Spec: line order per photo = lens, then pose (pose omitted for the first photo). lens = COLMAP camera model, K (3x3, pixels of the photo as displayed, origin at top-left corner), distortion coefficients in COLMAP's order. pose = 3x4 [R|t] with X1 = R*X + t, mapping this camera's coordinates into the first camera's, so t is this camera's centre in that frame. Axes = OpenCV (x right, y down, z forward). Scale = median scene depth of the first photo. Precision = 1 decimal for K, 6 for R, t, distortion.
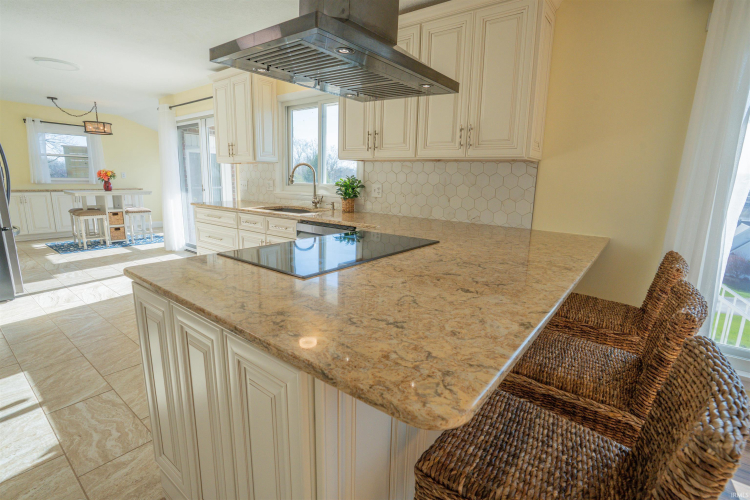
lens RADIAL K [[365.2, 0, 376.9], [0, 365.2, 246.5], [0, 0, 1]] dist [-0.077012, 0.035150]
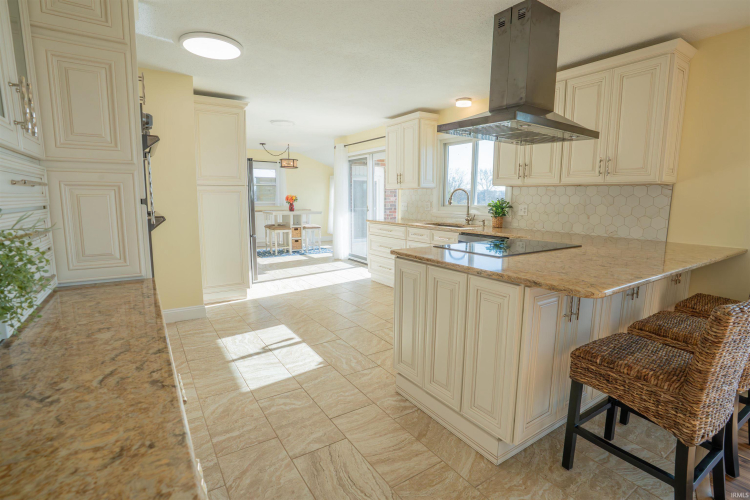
lens RADIAL K [[365.2, 0, 376.9], [0, 365.2, 246.5], [0, 0, 1]] dist [-0.077012, 0.035150]
pose [[0.945495, 0.026398, -0.324564, -0.065805], [-0.045993, 0.997543, -0.052848, 0.052495], [0.322372, 0.064895, 0.944386, -0.280828]]
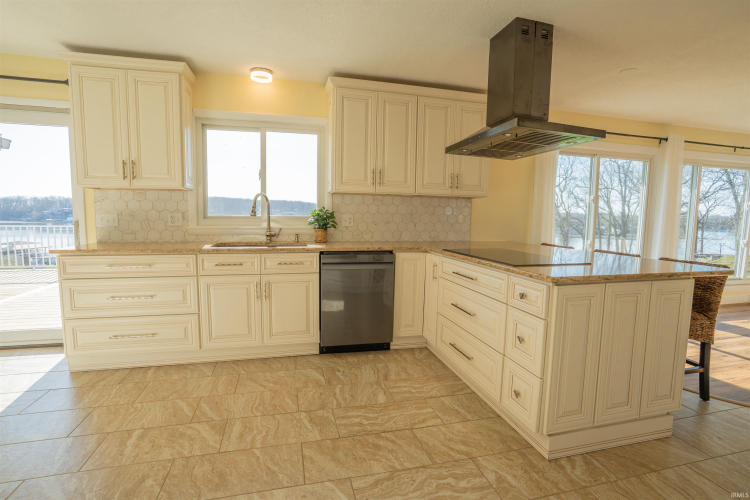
lens RADIAL K [[365.2, 0, 376.9], [0, 365.2, 246.5], [0, 0, 1]] dist [-0.077012, 0.035150]
pose [[0.614766, -0.089236, 0.783645, -0.799585], [0.142210, 0.989836, 0.001153, -0.062489], [-0.775783, 0.110734, 0.621207, 0.246947]]
